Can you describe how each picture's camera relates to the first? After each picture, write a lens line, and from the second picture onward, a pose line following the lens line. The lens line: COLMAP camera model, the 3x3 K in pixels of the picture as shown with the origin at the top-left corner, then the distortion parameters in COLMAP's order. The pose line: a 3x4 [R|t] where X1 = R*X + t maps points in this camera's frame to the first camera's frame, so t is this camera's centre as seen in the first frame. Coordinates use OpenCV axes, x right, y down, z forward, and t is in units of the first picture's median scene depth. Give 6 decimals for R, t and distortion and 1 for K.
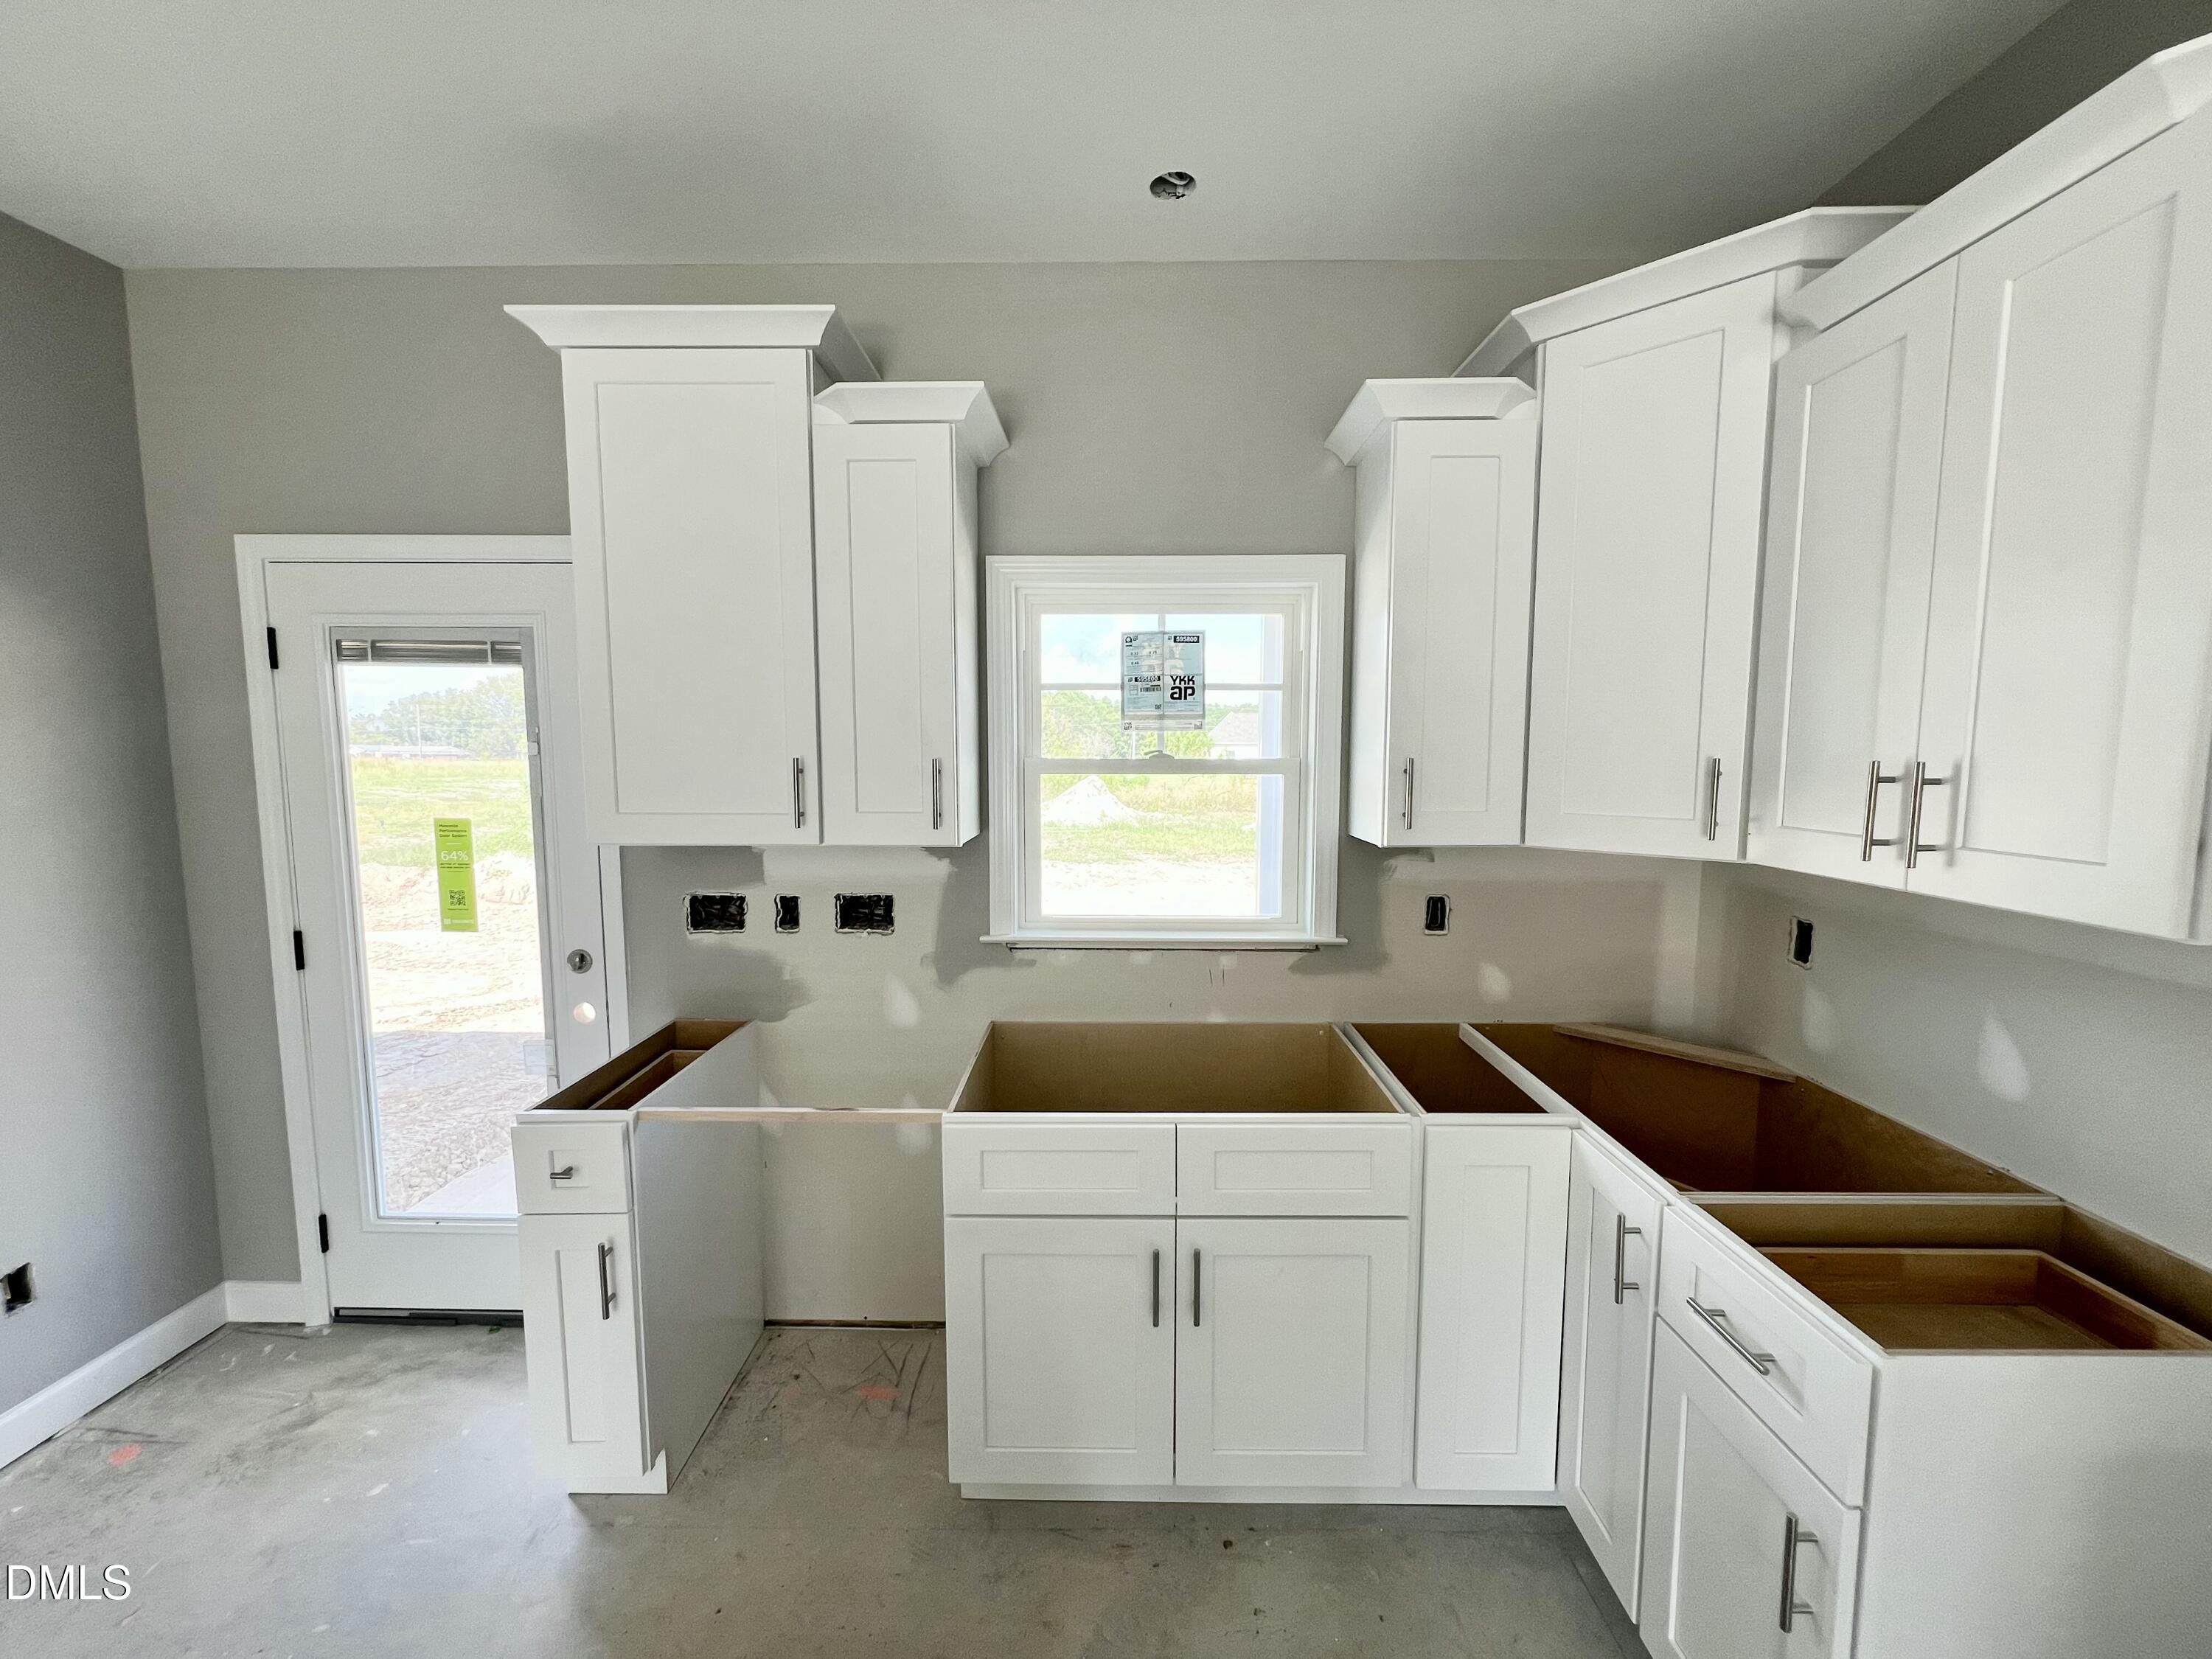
lens RADIAL K [[896.4, 0, 1106.0], [0, 896.4, 829.5], [0, 0, 1]] dist [0.000032, 0.000007]
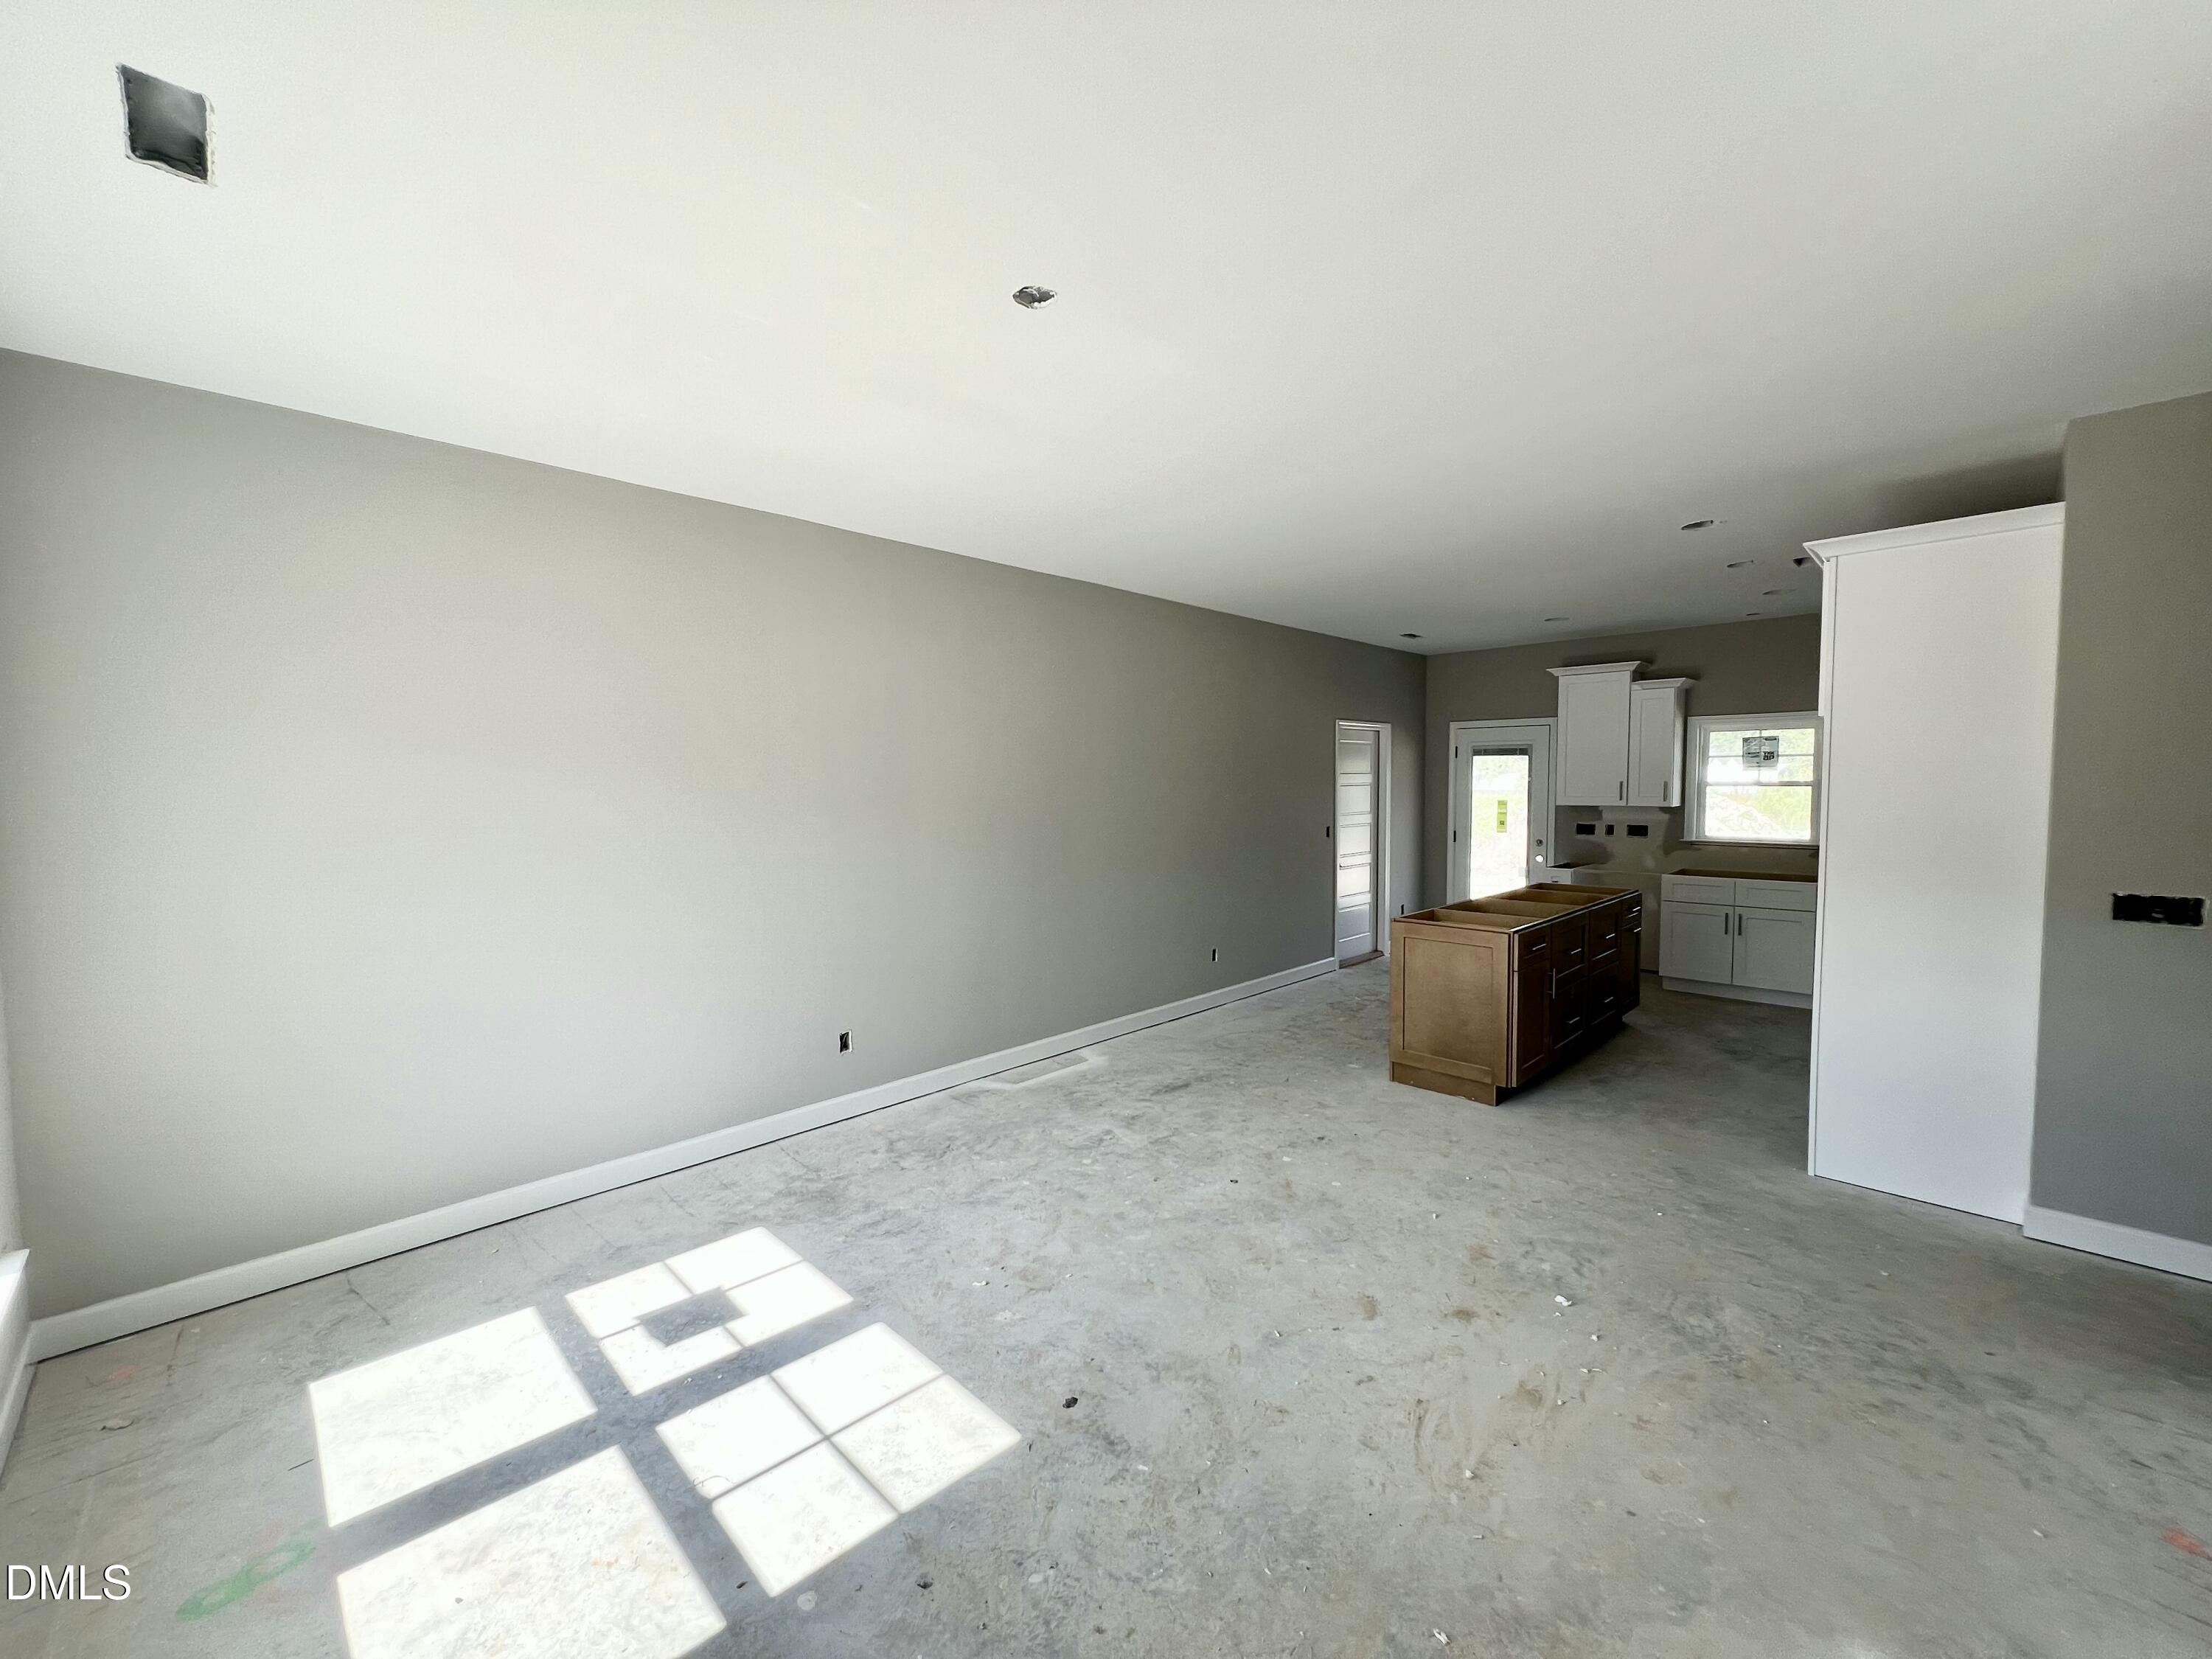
lens RADIAL K [[880.9, 0, 1106.0], [0, 880.9, 829.5], [0, 0, 1]] dist [-0.001084, -0.000218]
pose [[0.716709, 0.033082, -0.696588, 0.542833], [-0.058858, 0.998180, -0.013152, 0.239288], [0.694885, 0.050426, 0.717351, -2.499056]]
